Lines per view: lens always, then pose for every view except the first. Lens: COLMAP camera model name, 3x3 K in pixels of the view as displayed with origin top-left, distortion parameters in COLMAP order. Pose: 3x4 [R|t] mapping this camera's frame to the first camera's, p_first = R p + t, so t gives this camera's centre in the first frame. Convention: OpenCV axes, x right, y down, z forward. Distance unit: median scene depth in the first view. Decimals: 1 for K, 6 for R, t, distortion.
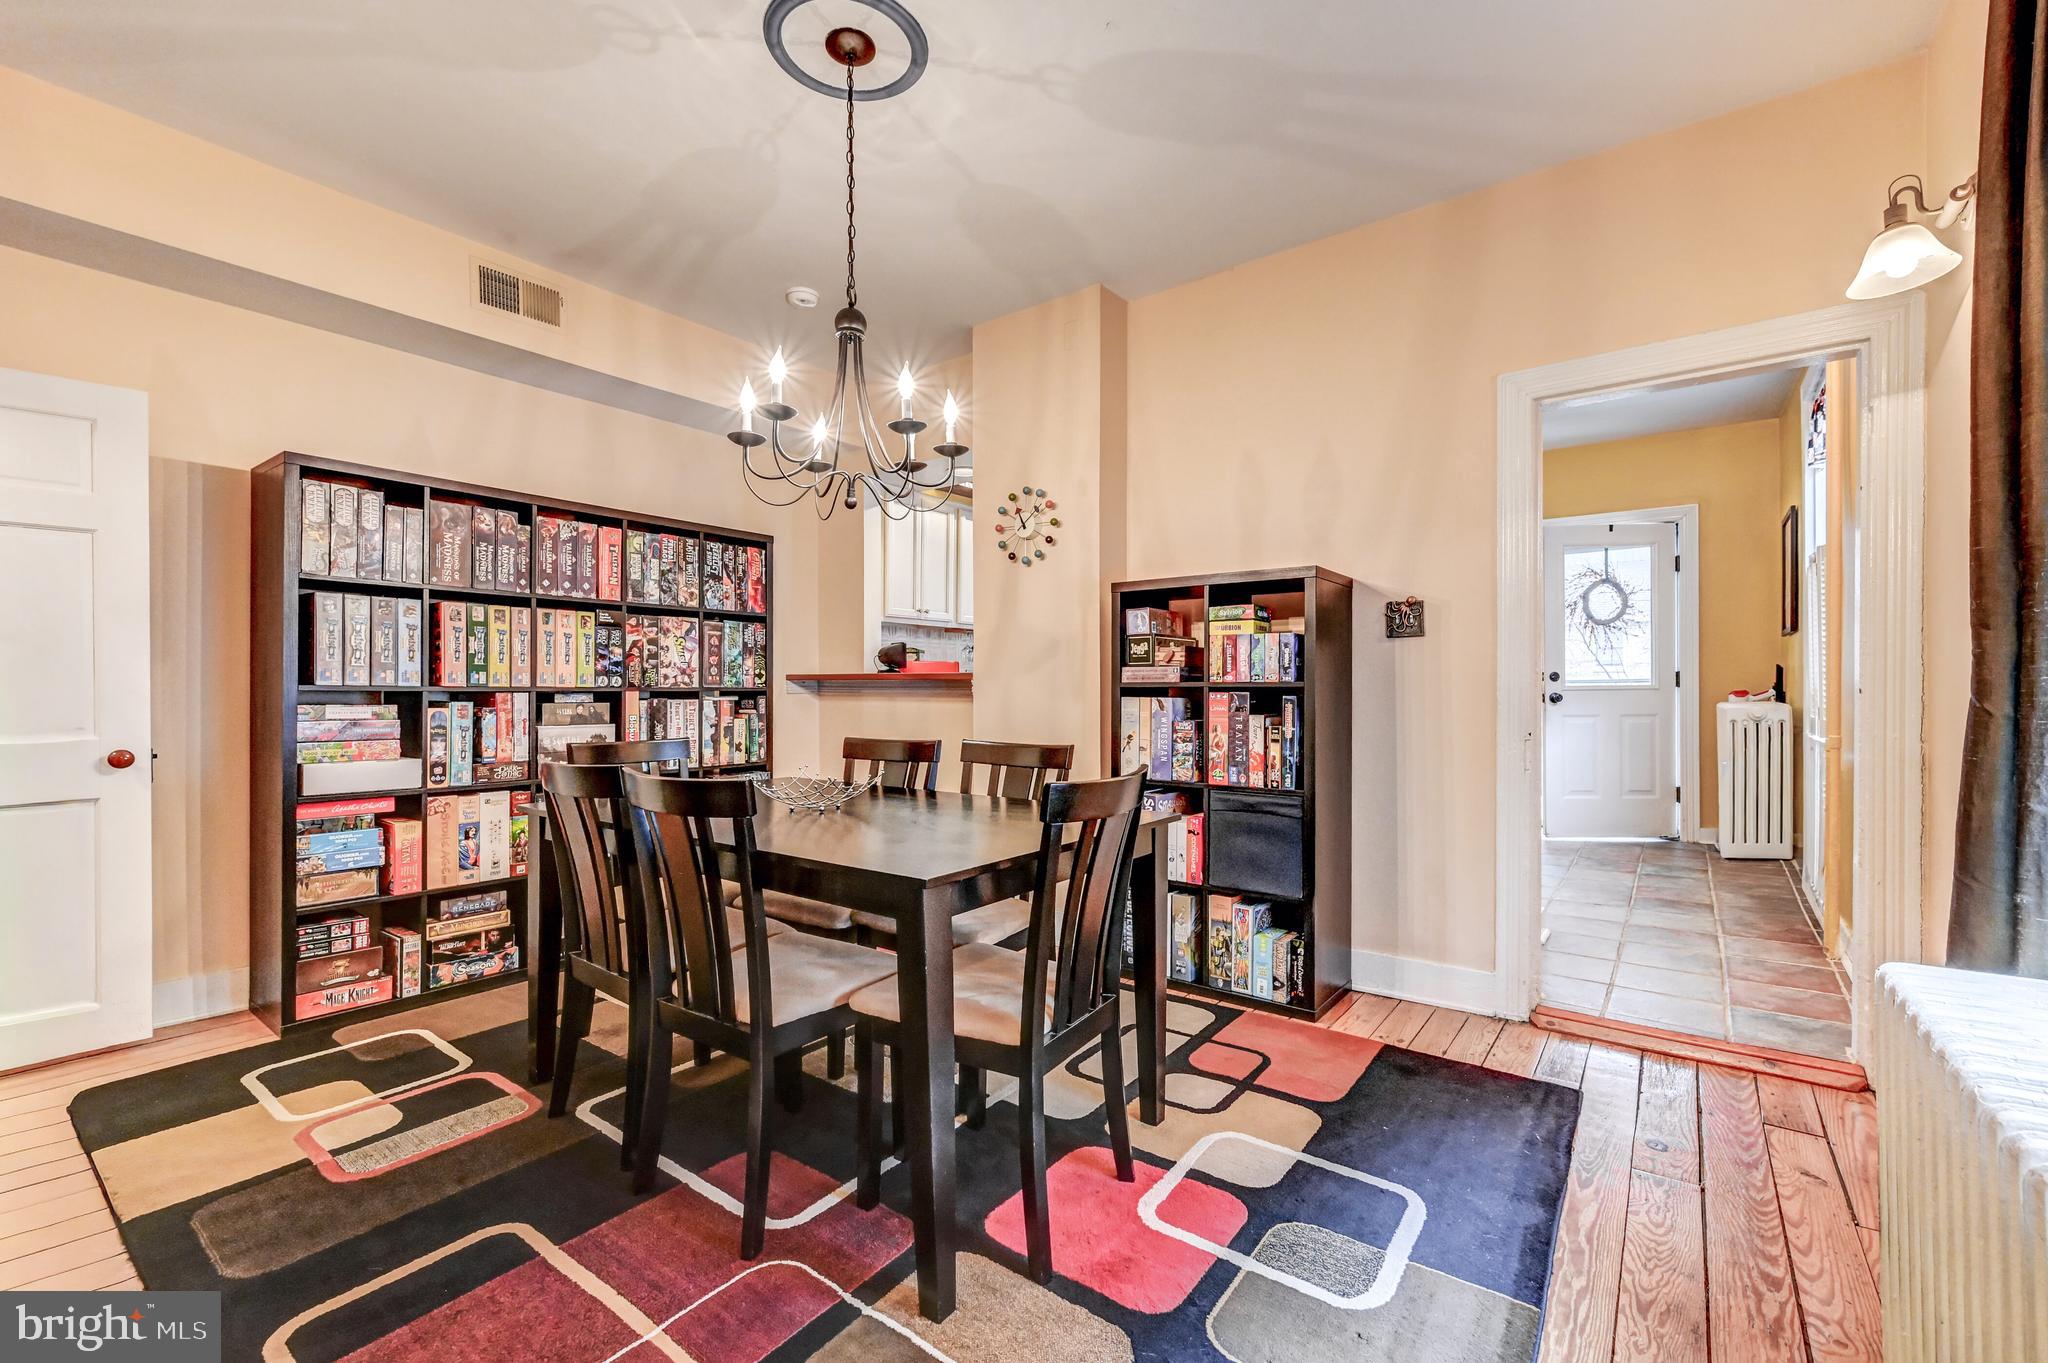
lens RADIAL K [[865.1, 0, 1028.7], [0, 865.1, 691.3], [0, 0, 1]] dist [-0.000373, -0.000037]
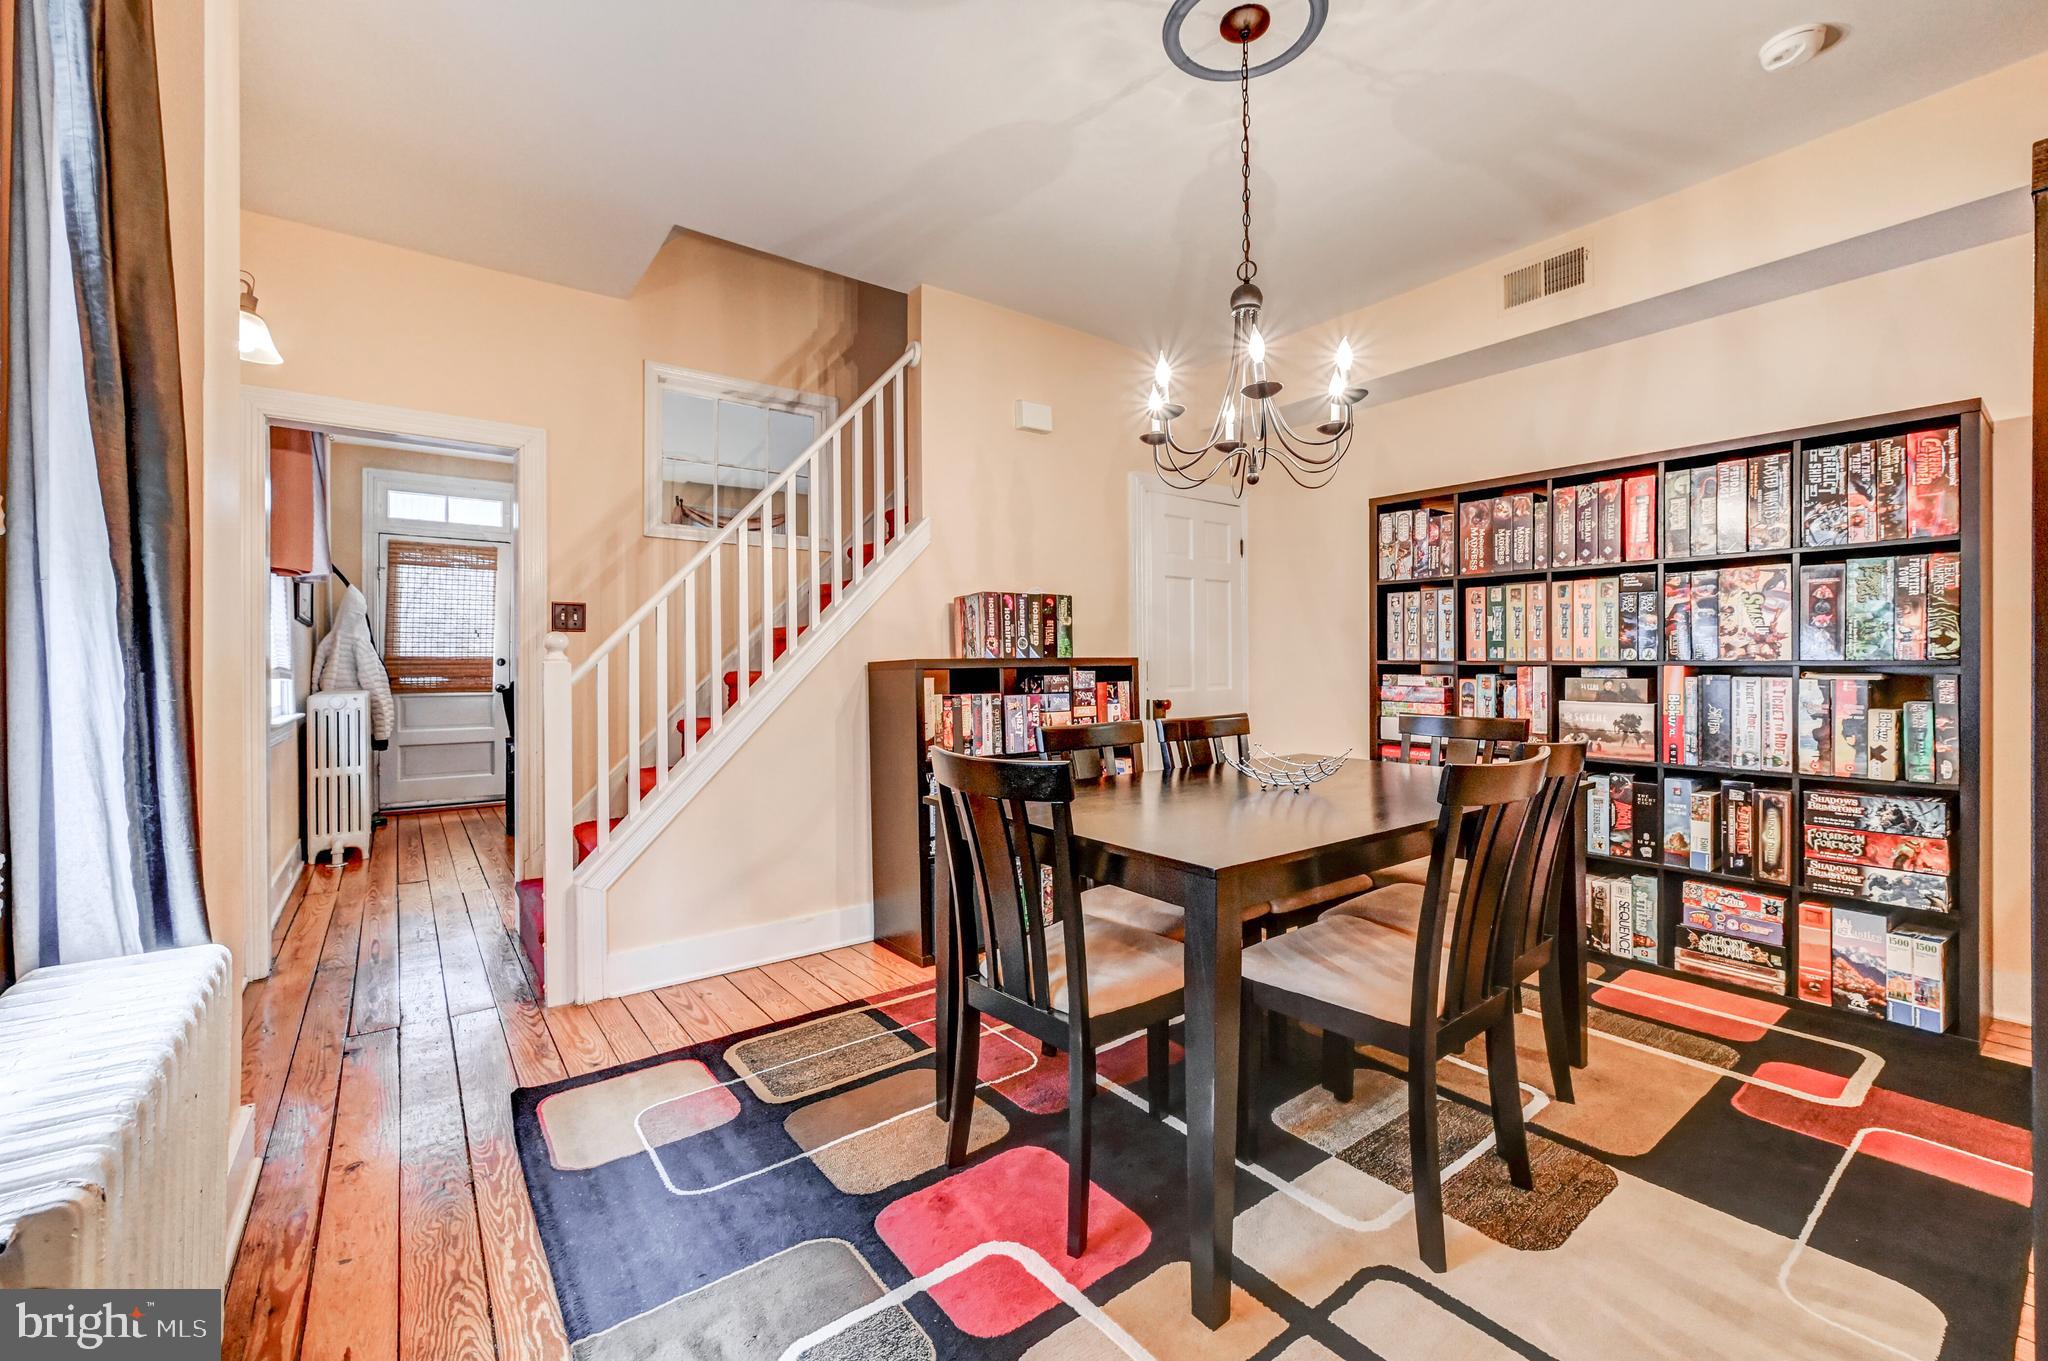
lens RADIAL K [[842.2, 0, 1032.2], [0, 842.2, 663.9], [0, 0, 1]] dist [-0.000954, 0.000146]
pose [[-0.278120, 0.005278, -0.960532, 0.513944], [0.002494, 0.999986, 0.004773, -0.007491], [0.960543, -0.001068, -0.278129, 0.669096]]
